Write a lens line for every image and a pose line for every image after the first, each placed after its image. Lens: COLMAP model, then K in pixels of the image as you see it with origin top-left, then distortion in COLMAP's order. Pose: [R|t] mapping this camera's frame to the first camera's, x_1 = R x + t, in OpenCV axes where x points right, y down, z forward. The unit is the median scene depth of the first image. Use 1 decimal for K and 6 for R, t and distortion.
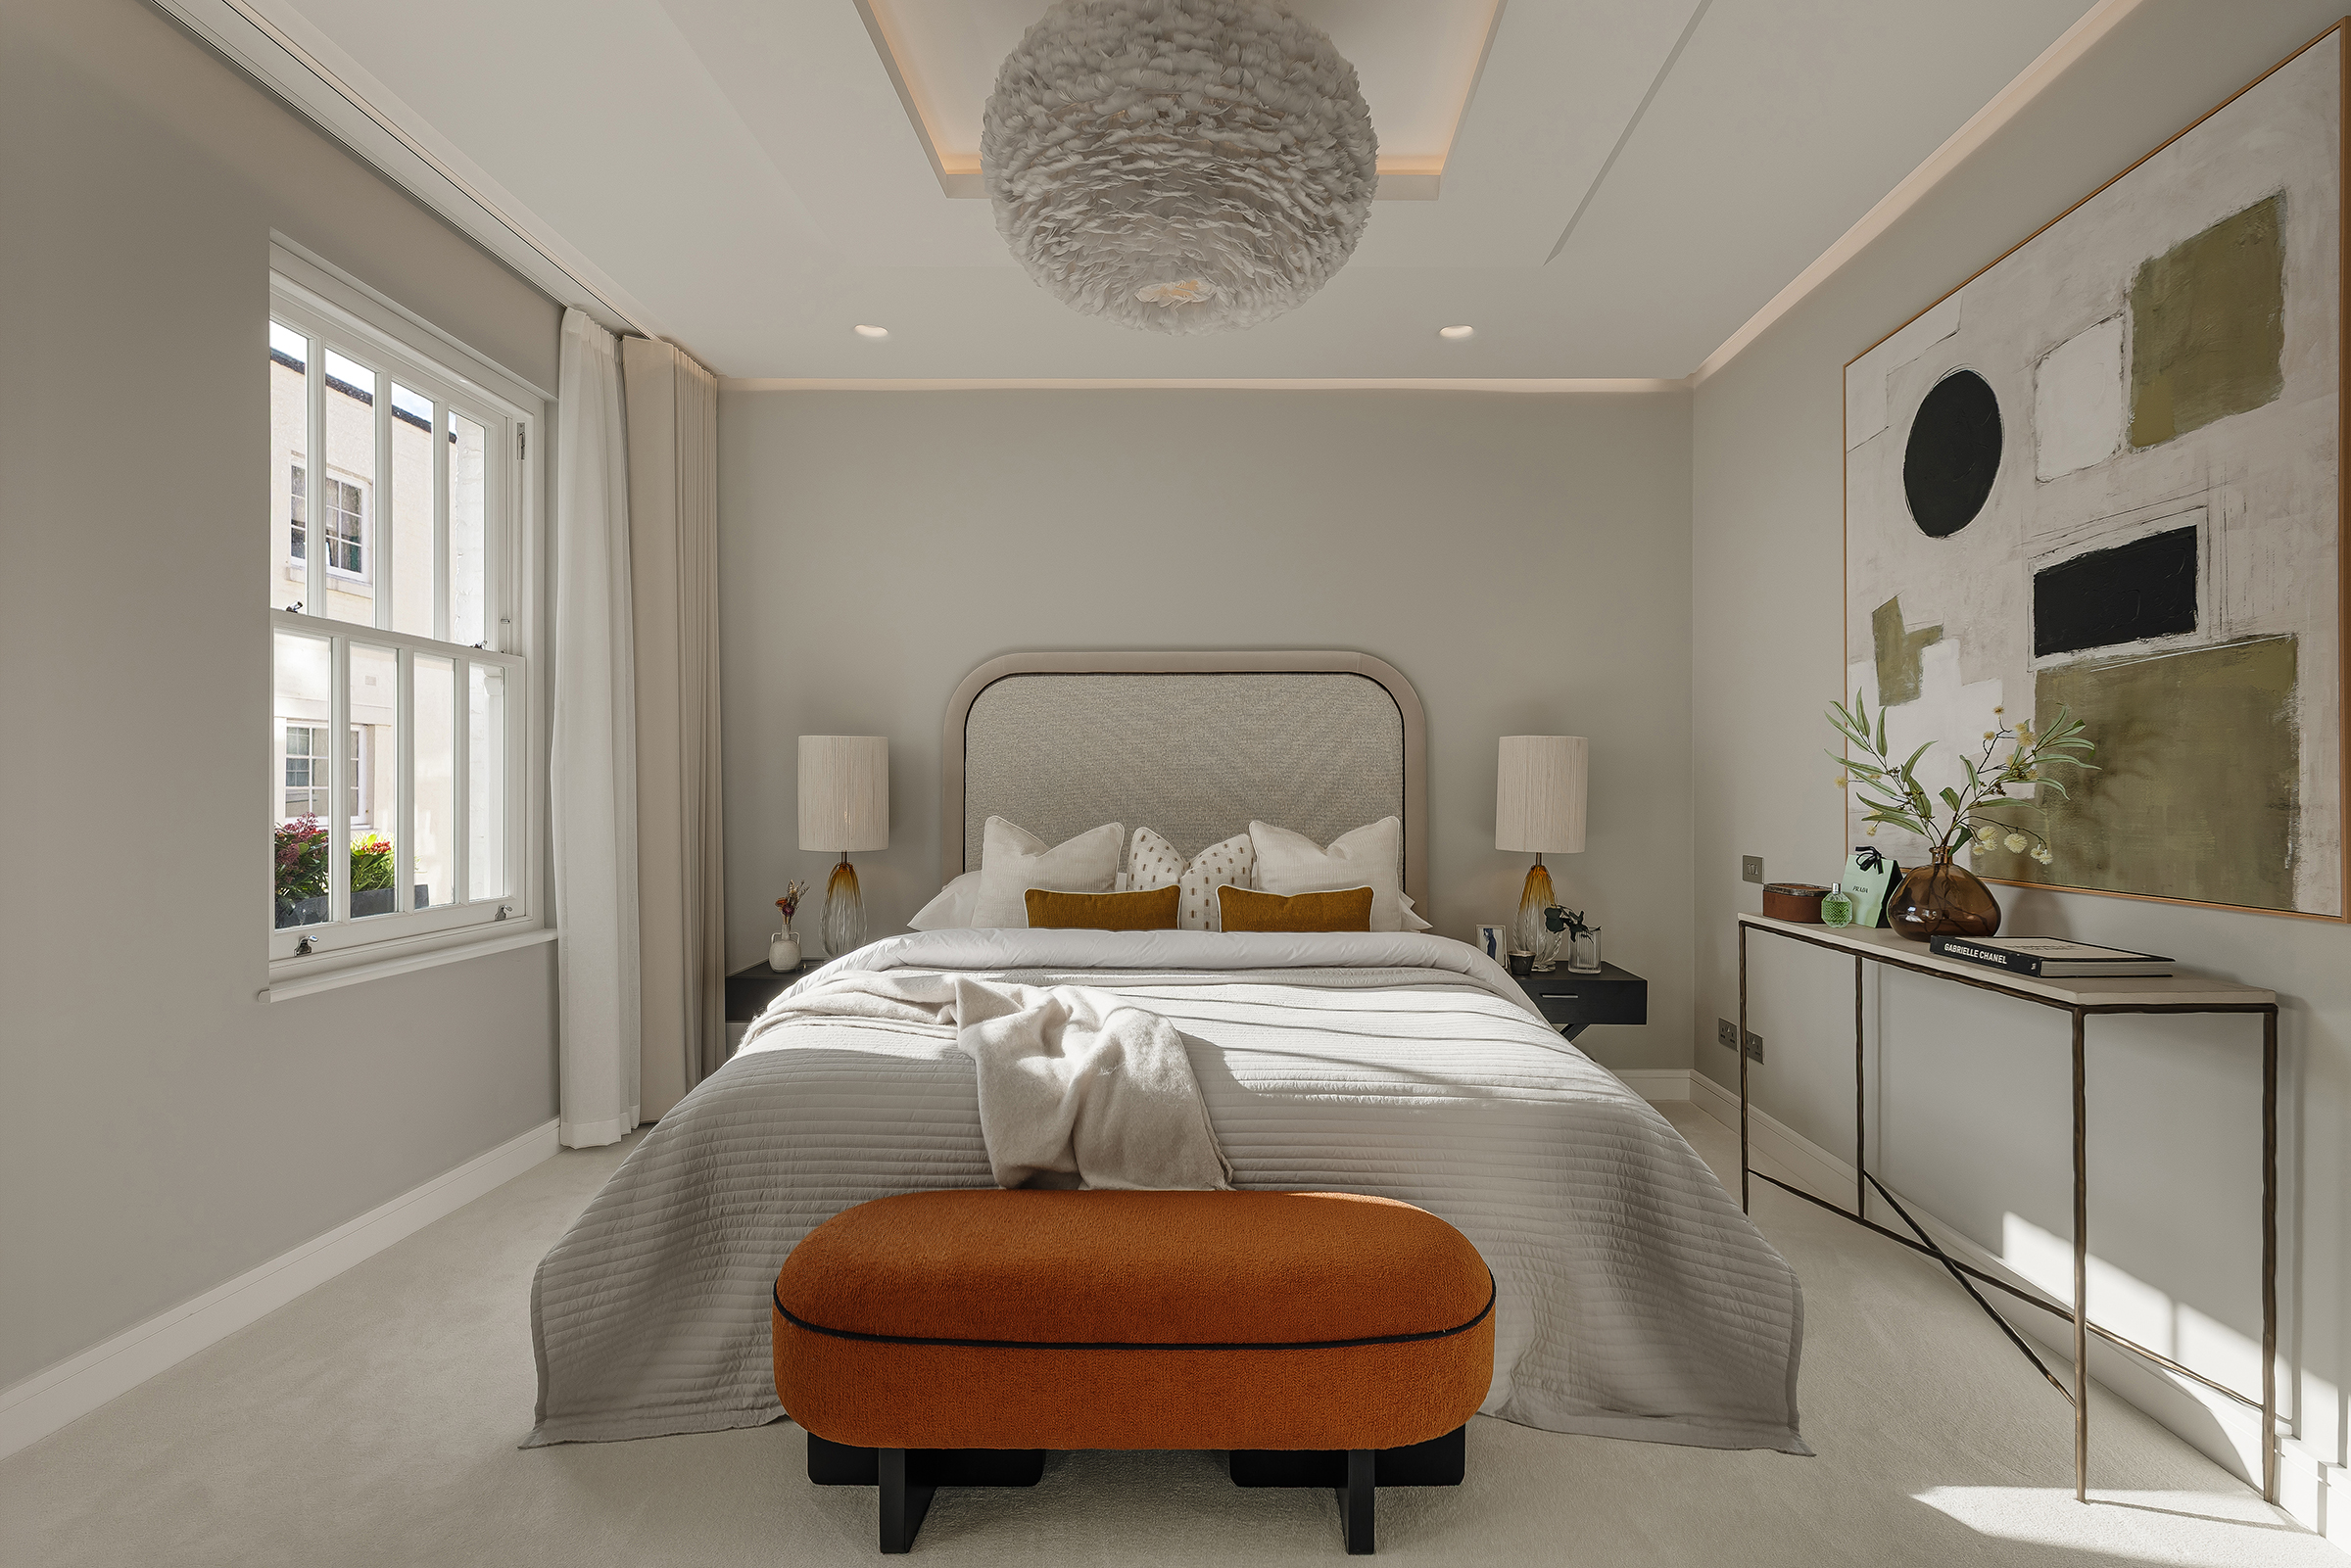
lens RADIAL K [[1108.0, 0, 1207.3], [0, 1108.0, 789.1], [0, 0, 1]] dist [0.001442, 0.000169]
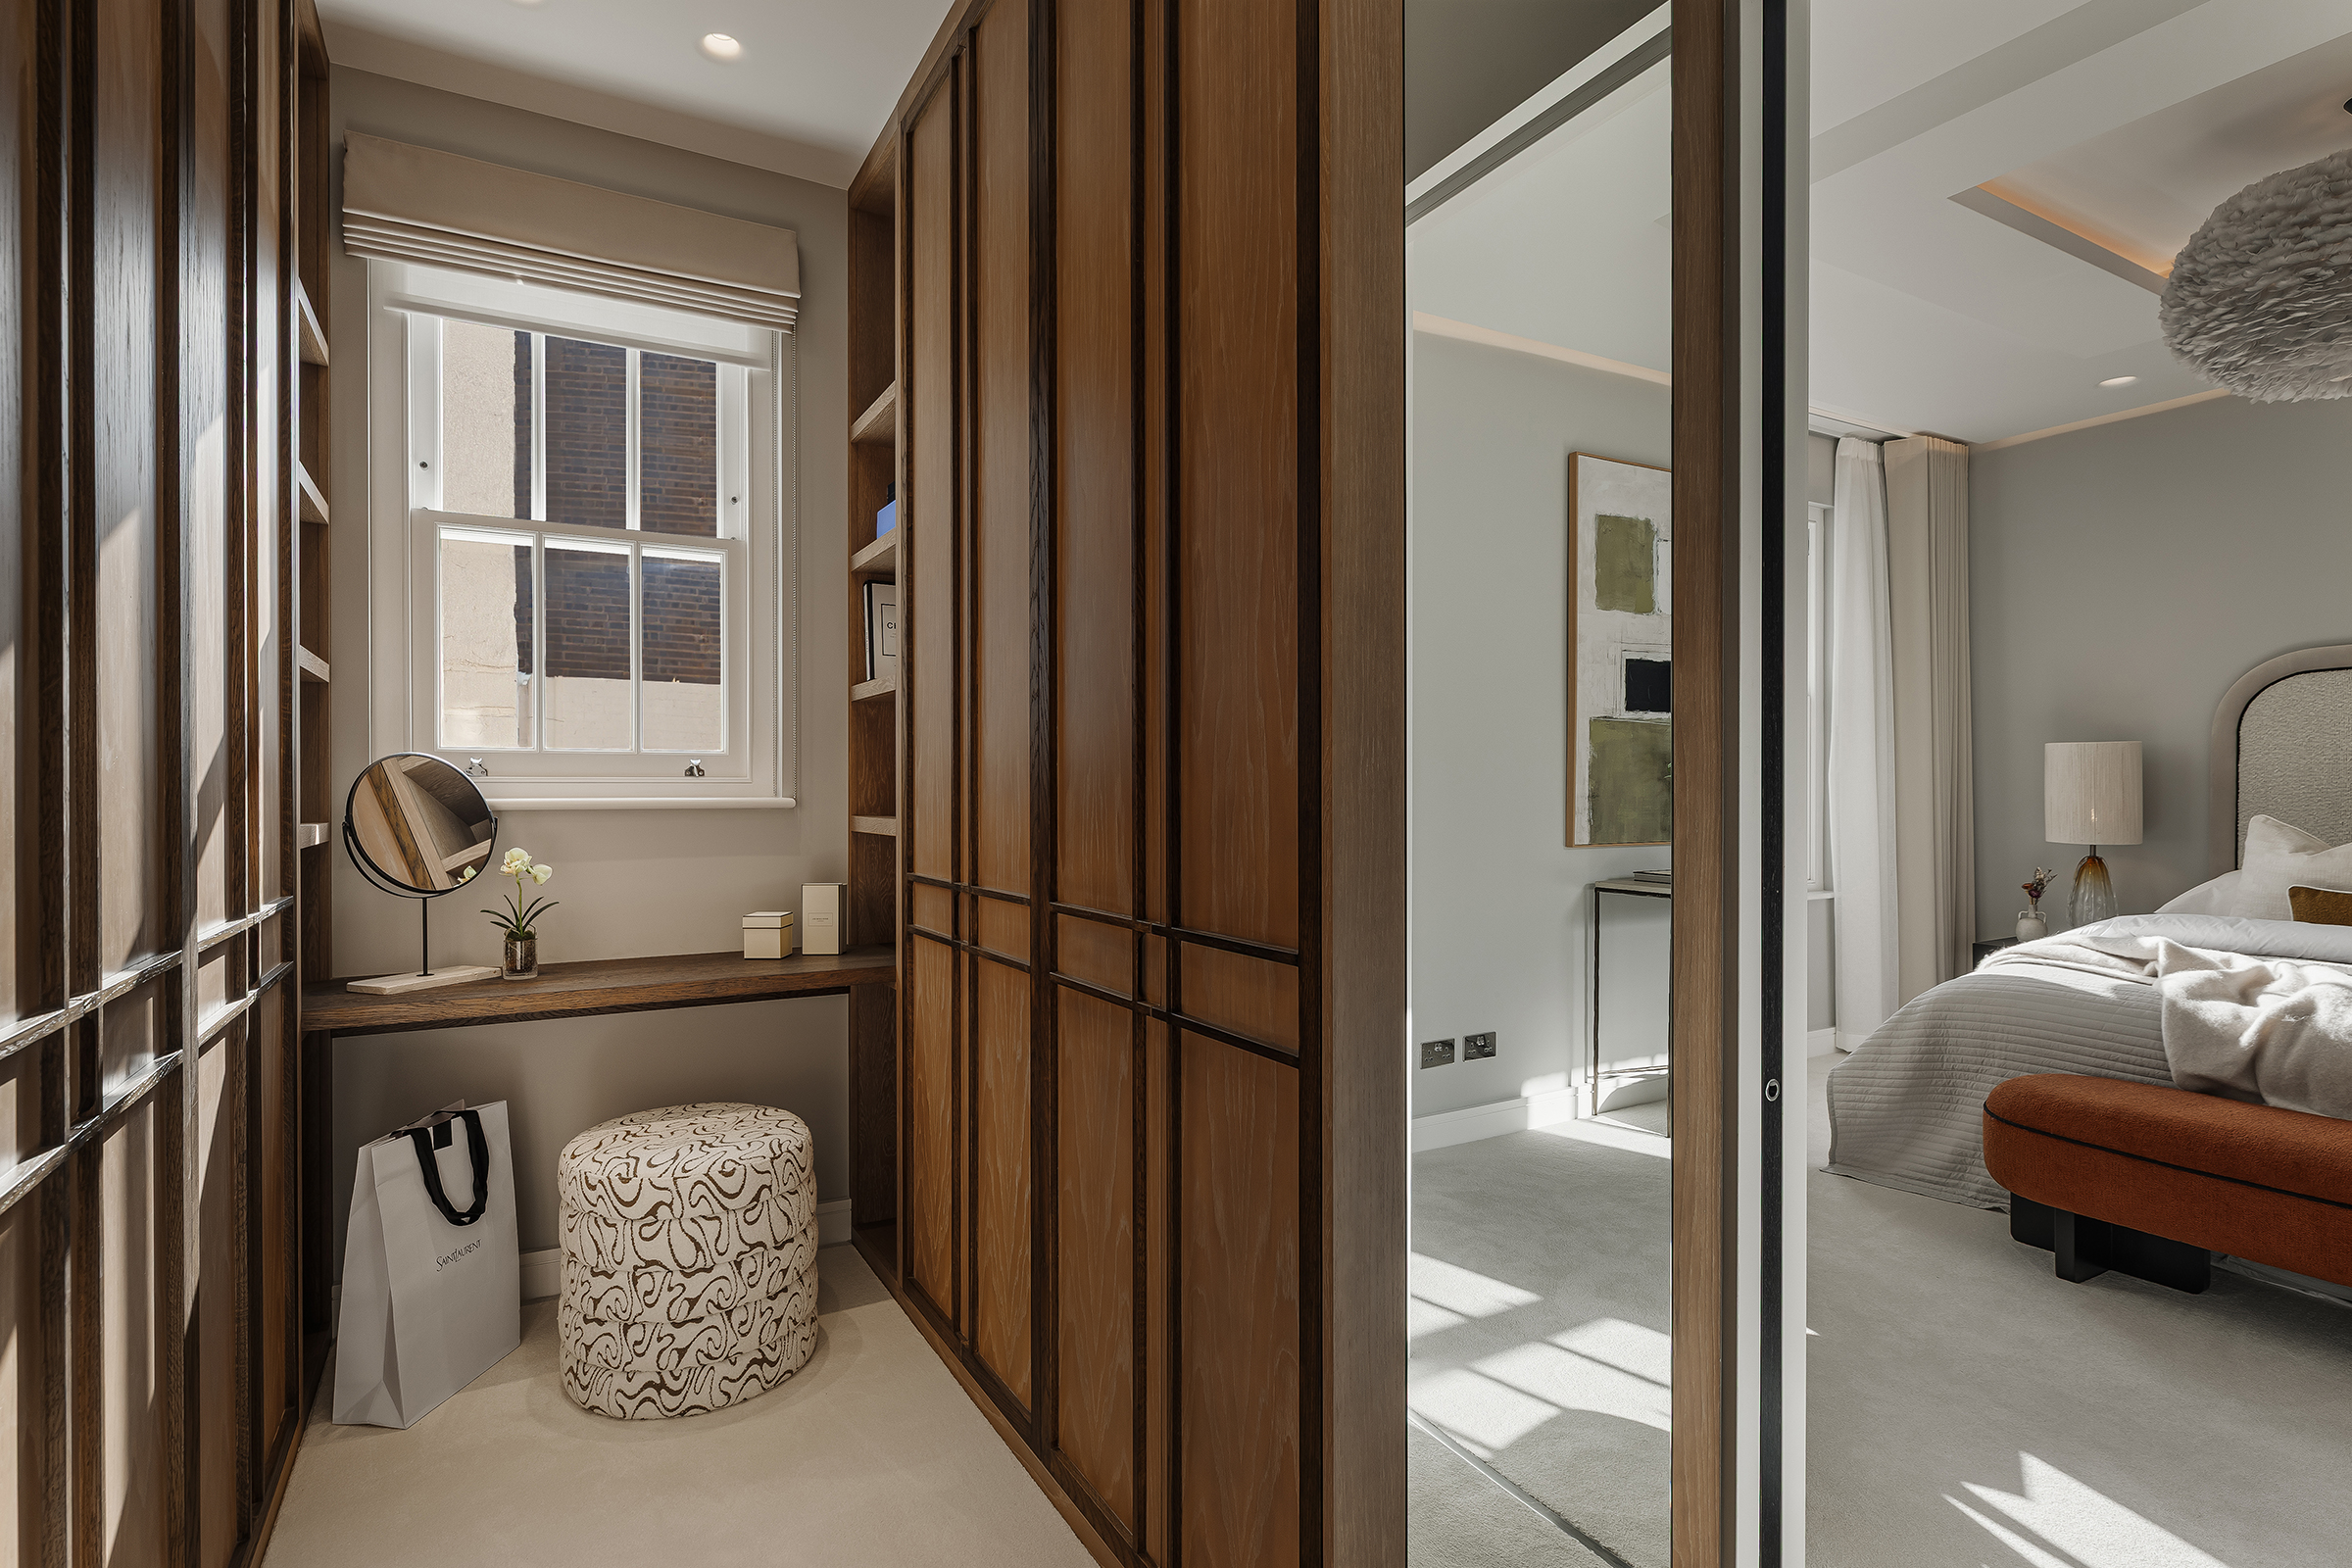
lens RADIAL K [[1148.9, 0, 1176.0], [0, 1148.9, 784.0], [0, 0, 1]] dist [0.046704, -0.020311]
pose [[0.511717, -0.003277, -0.859148, 0.261554], [0.002375, 0.999994, -0.002400, -0.005281], [0.859151, -0.000812, 0.511722, -0.484444]]
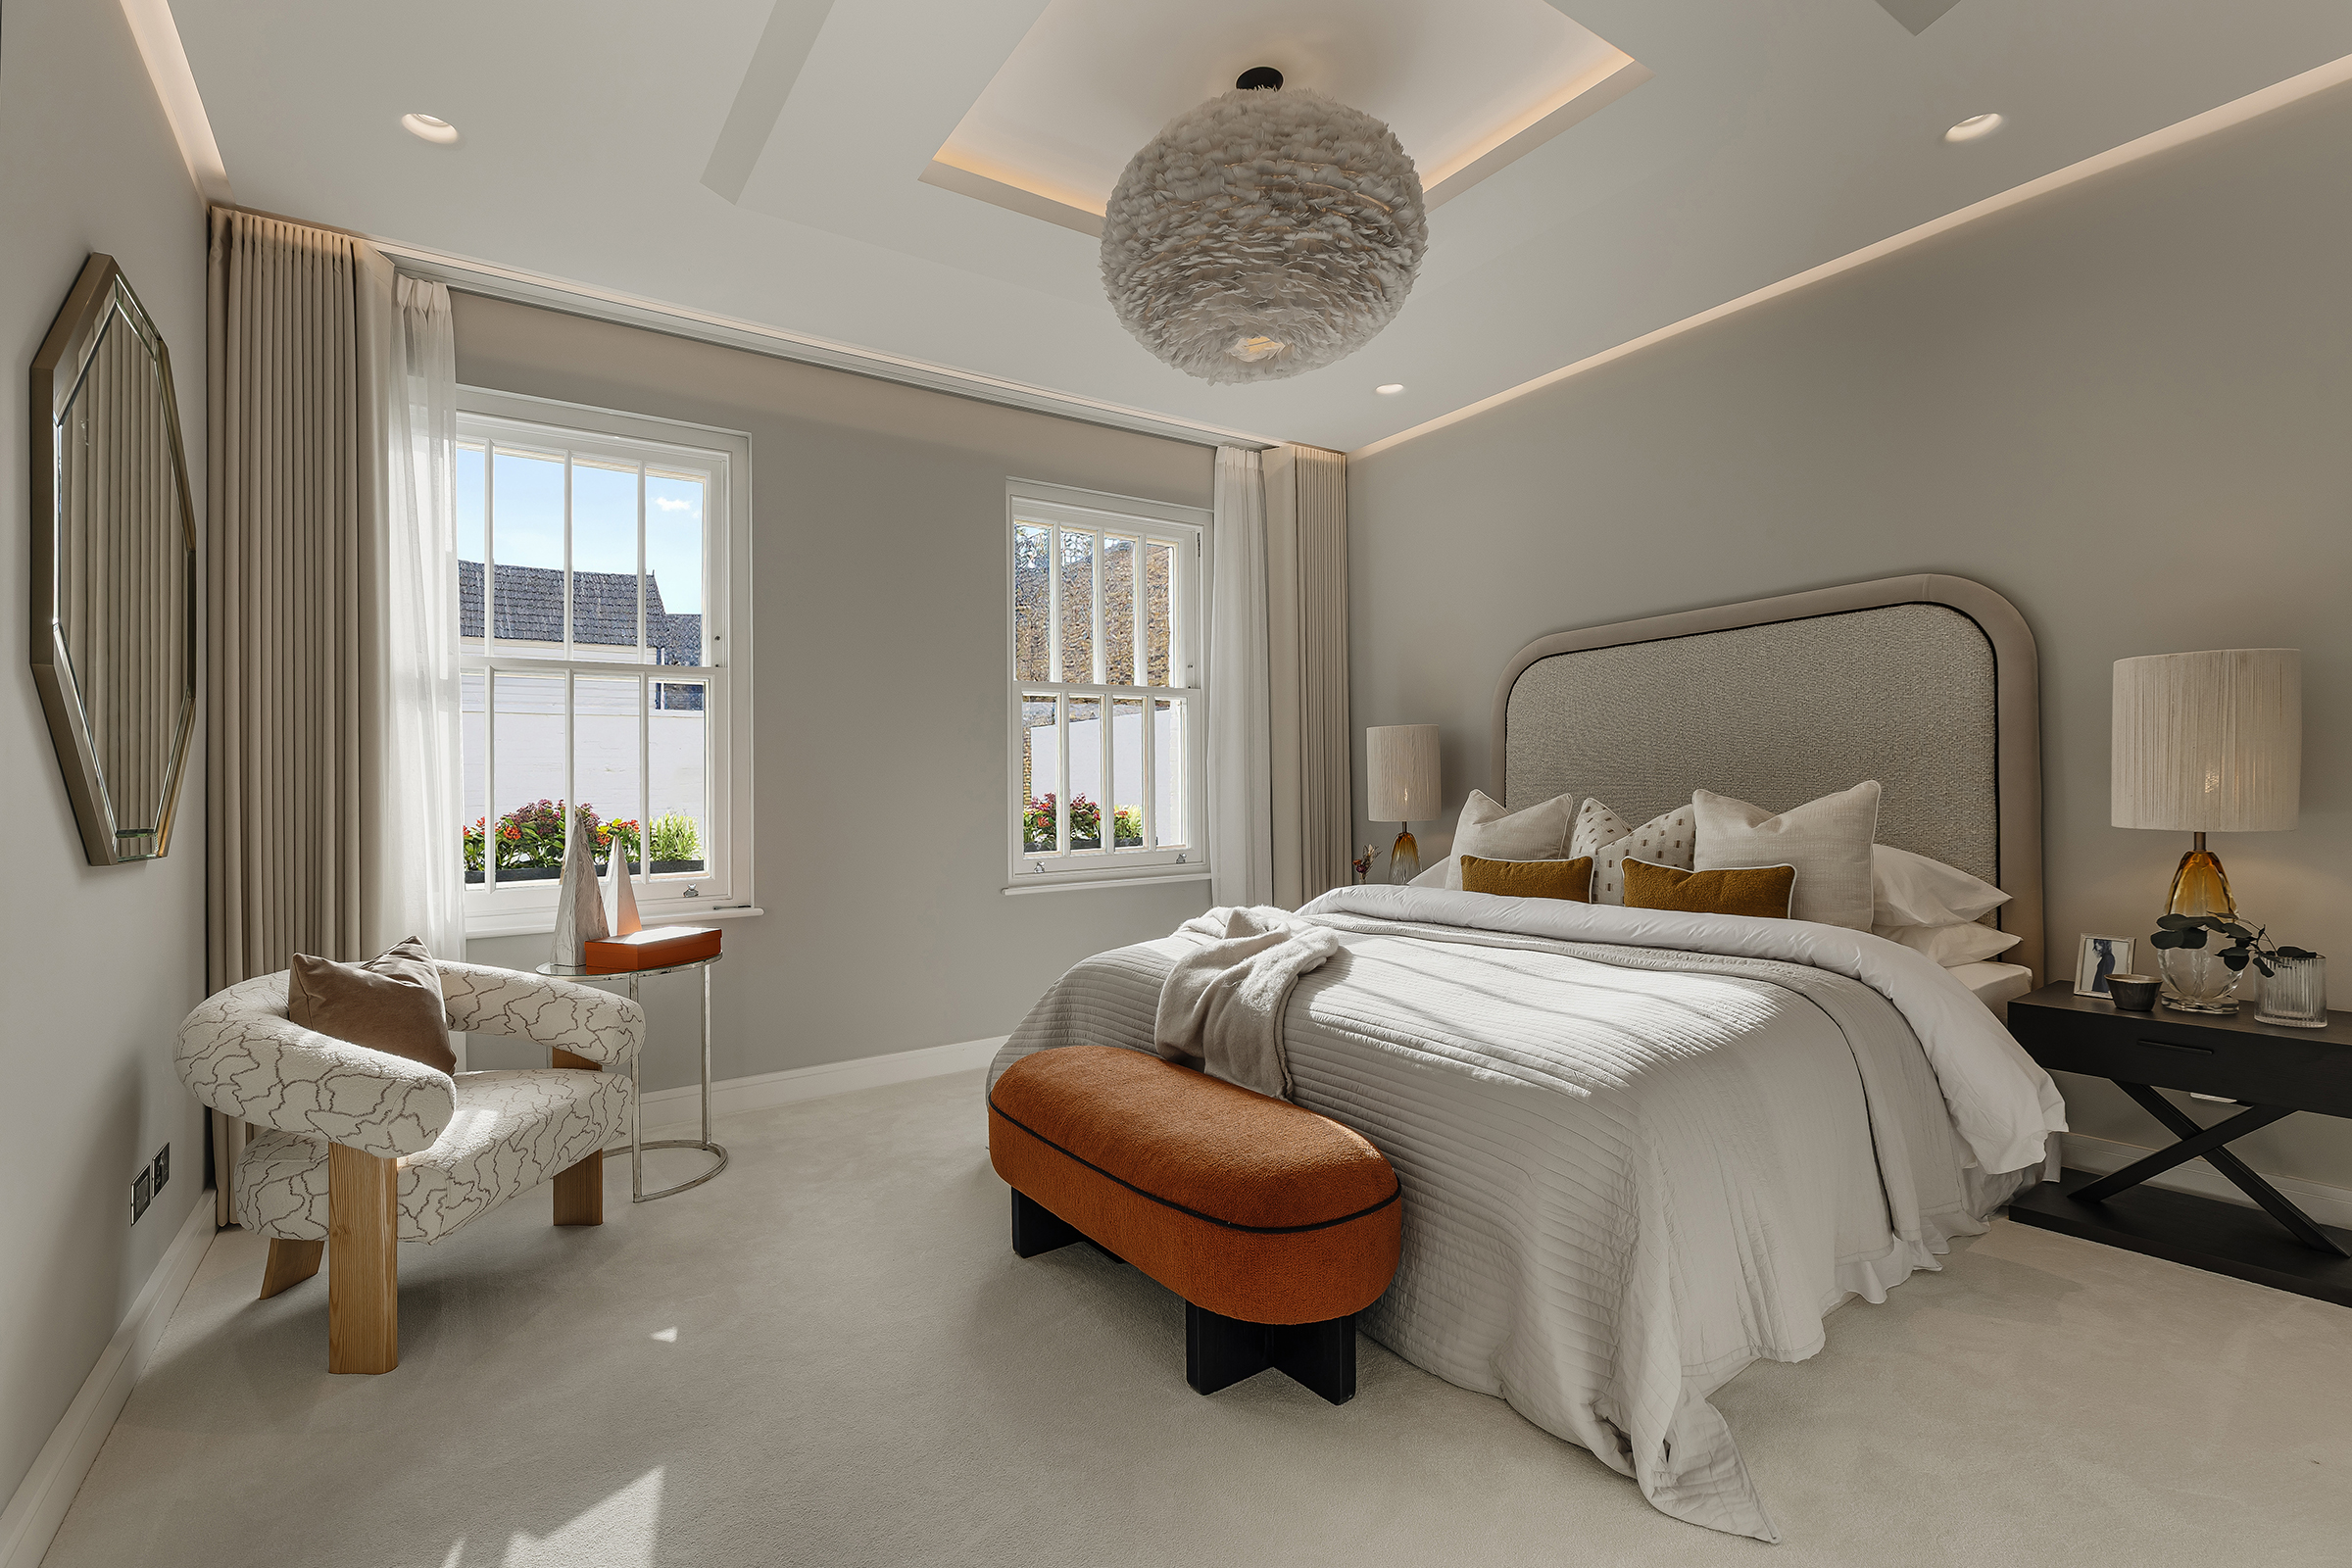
lens RADIAL K [[1058.9, 0, 1179.9], [0, 1058.9, 768.4], [0, 0, 1]] dist [-0.000348, 0.009700]
pose [[0.571821, -0.035485, -0.819610, 0.564202], [0.024965, 0.999354, -0.025849, 0.025482], [0.819998, -0.005681, 0.572338, 0.175030]]
